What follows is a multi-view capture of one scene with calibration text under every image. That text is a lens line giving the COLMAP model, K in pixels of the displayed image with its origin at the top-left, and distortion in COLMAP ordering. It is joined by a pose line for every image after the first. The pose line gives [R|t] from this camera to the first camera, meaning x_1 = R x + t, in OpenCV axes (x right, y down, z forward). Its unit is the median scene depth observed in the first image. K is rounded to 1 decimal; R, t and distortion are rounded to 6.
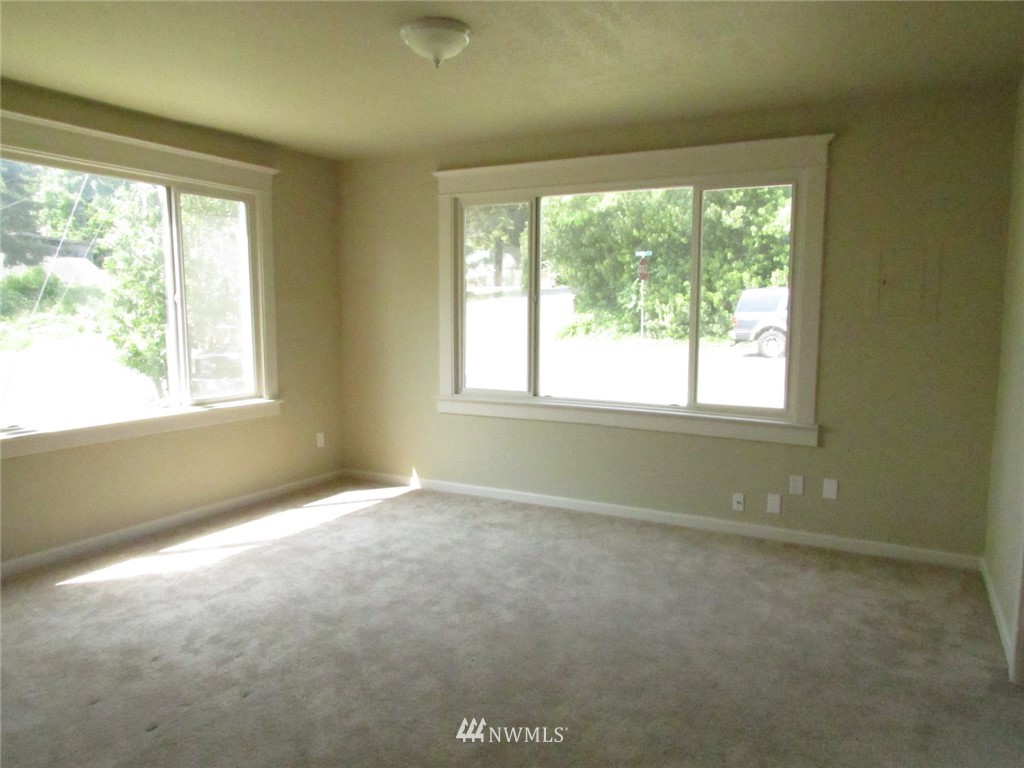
lens RADIAL K [[742.0, 0, 509.1], [0, 742.0, 387.5], [0, 0, 1]] dist [-0.006099, -0.002854]
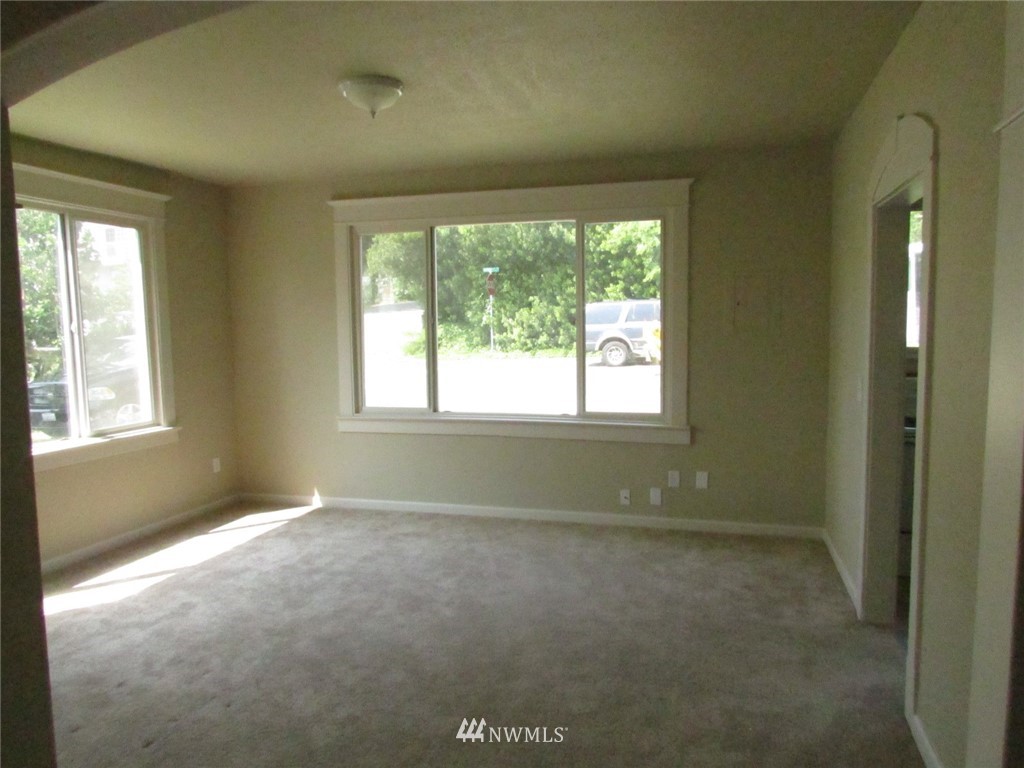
lens RADIAL K [[742.0, 0, 509.1], [0, 742.0, 387.5], [0, 0, 1]] dist [-0.006099, -0.002854]
pose [[0.976674, -0.036618, 0.211580, -0.110575], [0.040502, 0.999081, -0.014053, -0.005235], [-0.210871, 0.022295, 0.977260, -0.084842]]
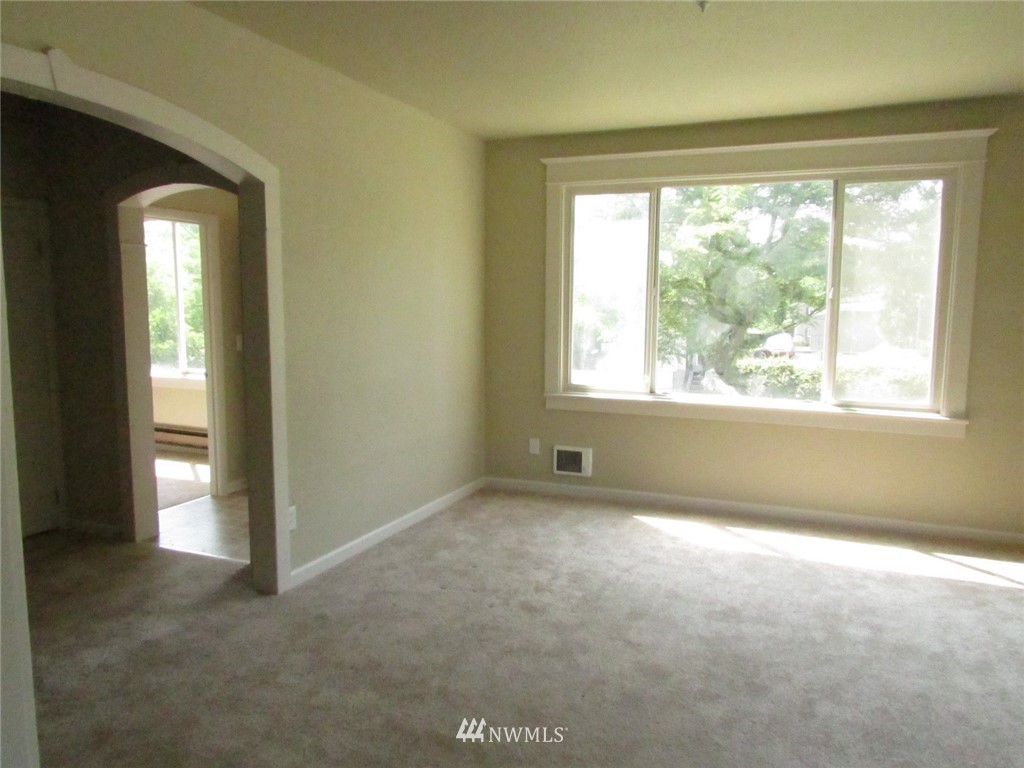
lens RADIAL K [[742.0, 0, 509.1], [0, 742.0, 387.5], [0, 0, 1]] dist [-0.006099, -0.002854]
pose [[0.099338, 0.116326, -0.988231, 0.565804], [-0.111285, 0.988211, 0.105137, -0.062660], [0.988811, 0.099531, 0.111112, 0.556342]]
